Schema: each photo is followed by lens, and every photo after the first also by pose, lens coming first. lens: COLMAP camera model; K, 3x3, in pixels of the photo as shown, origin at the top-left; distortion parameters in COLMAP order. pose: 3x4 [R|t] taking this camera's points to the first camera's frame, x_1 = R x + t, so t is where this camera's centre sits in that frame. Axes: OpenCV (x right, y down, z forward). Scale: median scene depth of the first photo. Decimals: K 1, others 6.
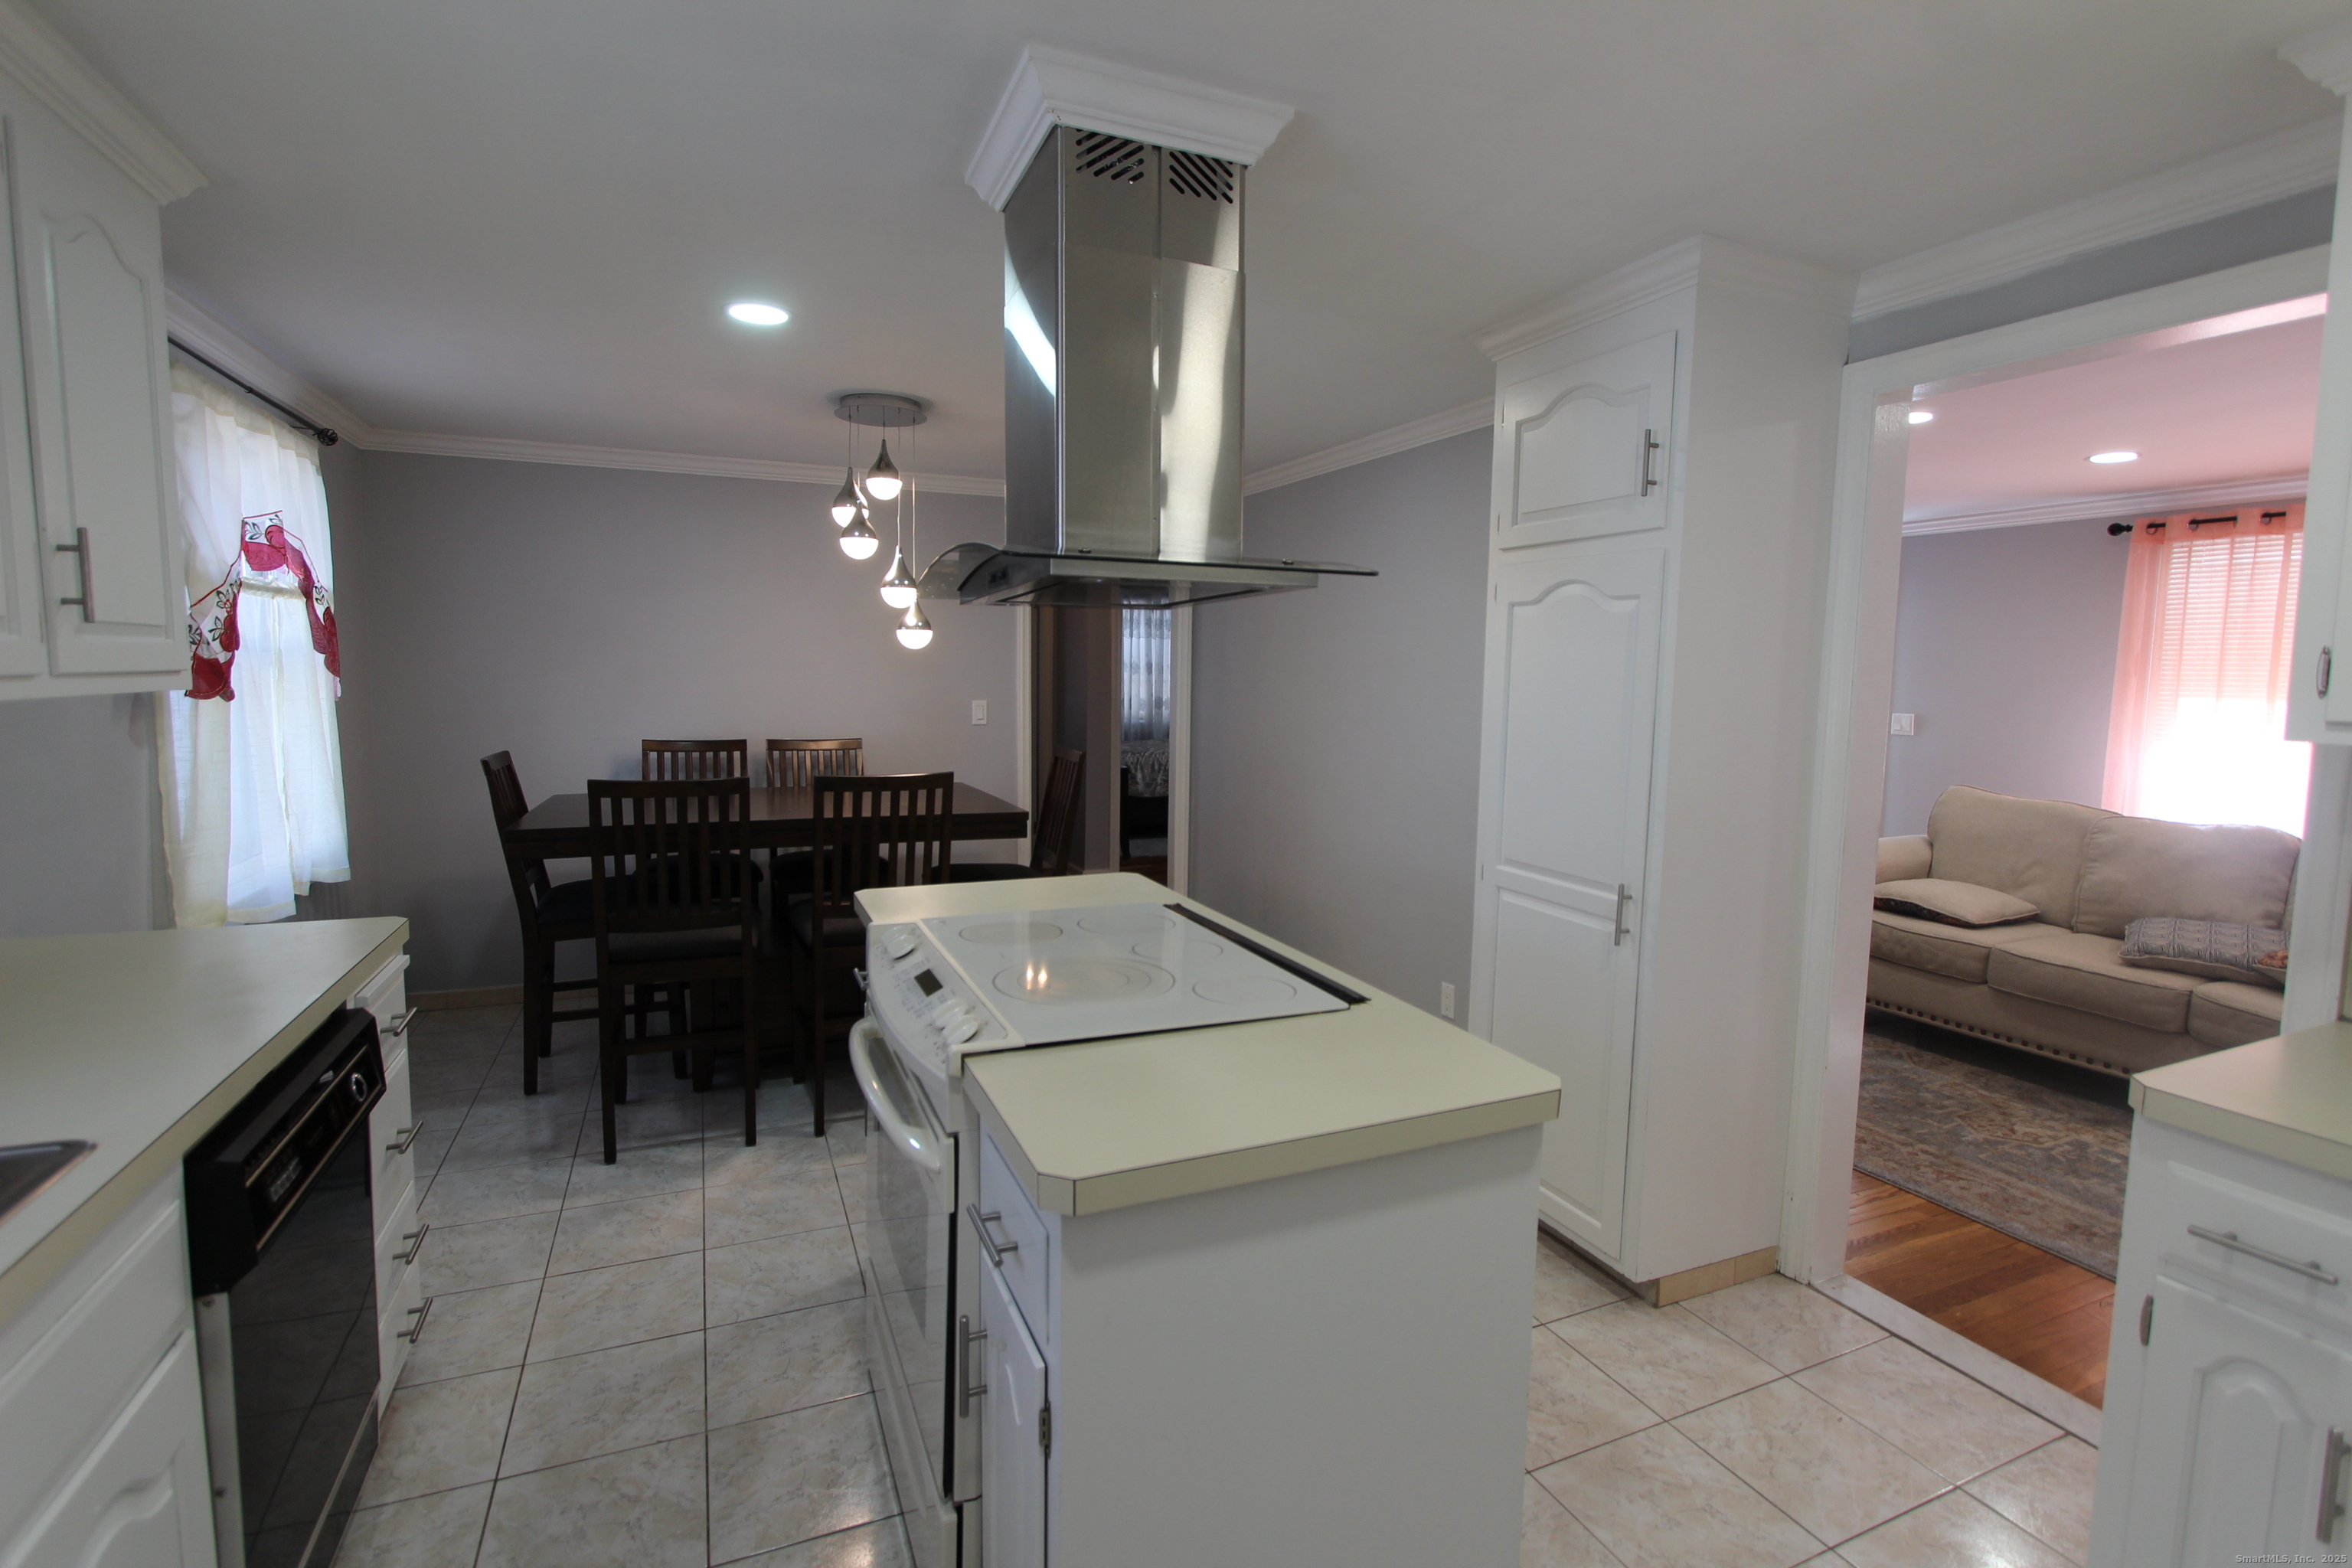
lens RADIAL K [[1077.3, 0, 1165.6], [0, 1077.3, 784.4], [0, 0, 1]] dist [-0.023607, 0.004030]
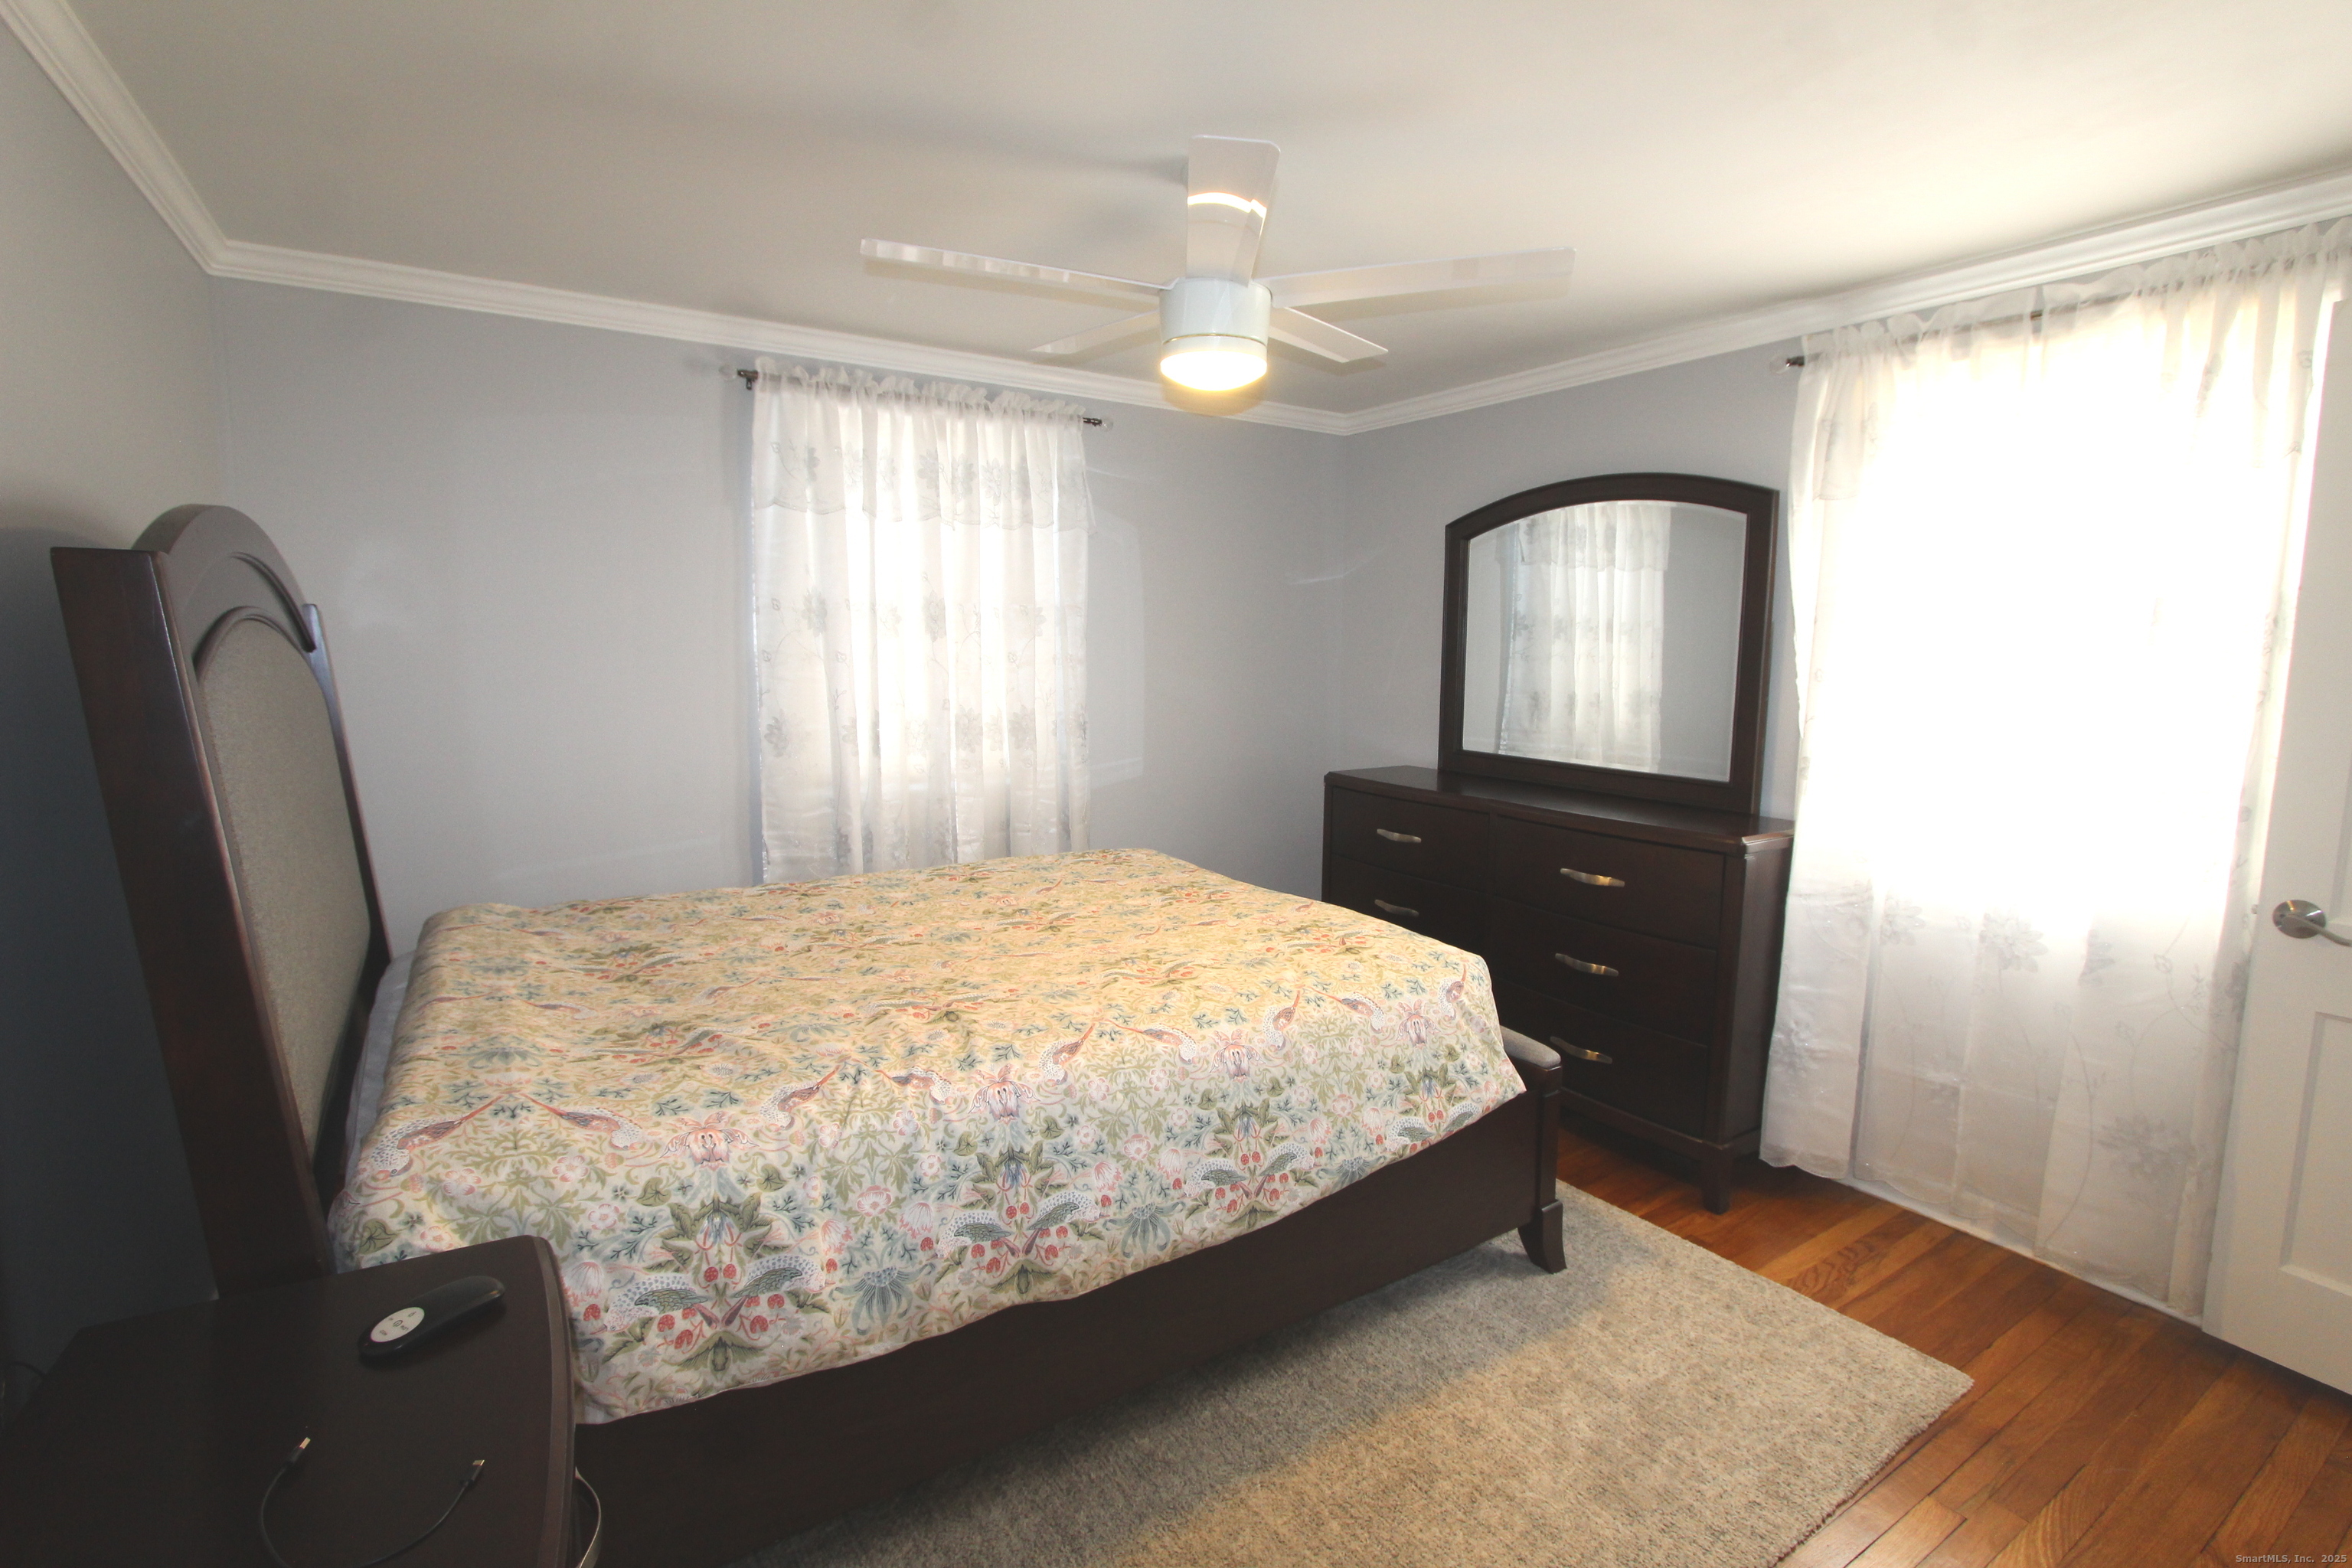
lens RADIAL K [[1077.3, 0, 1173.5], [0, 1077.3, 785.6], [0, 0, 1]] dist [-0.023607, 0.004030]
pose [[0.988236, -0.028374, 0.150284, 0.005031], [0.024999, 0.999392, 0.024304, -0.075161], [-0.150882, -0.020261, 0.988344, 0.780734]]
